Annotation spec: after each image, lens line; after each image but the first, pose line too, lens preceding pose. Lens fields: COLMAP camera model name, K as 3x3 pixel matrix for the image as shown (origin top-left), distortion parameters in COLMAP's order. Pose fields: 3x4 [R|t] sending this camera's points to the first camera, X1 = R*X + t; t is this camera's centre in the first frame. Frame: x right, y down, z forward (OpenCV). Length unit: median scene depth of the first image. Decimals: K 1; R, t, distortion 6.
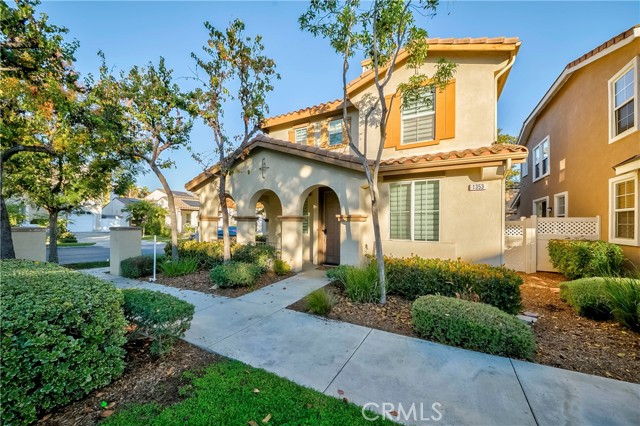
lens RADIAL K [[216.8, 0, 320.1], [0, 216.8, 222.7], [0, 0, 1]] dist [-0.018889, -0.000321]
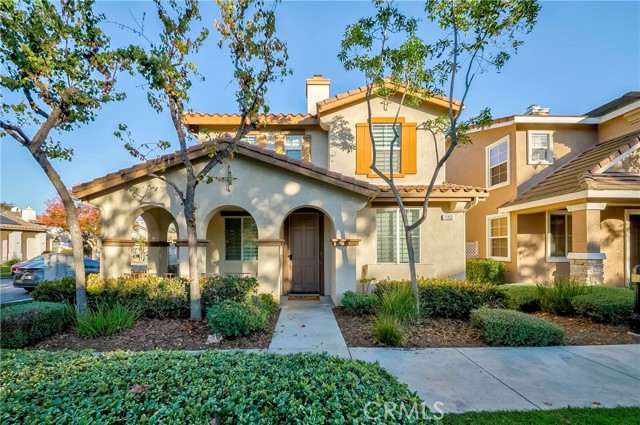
lens RADIAL K [[228.2, 0, 318.9], [0, 228.2, 244.7], [0, 0, 1]] dist [-0.019701, -0.000169]
pose [[0.895259, -0.001743, 0.445543, -0.371952], [0.004940, 0.999970, -0.006014, -0.004898], [-0.445519, 0.007585, 0.895240, 0.131874]]
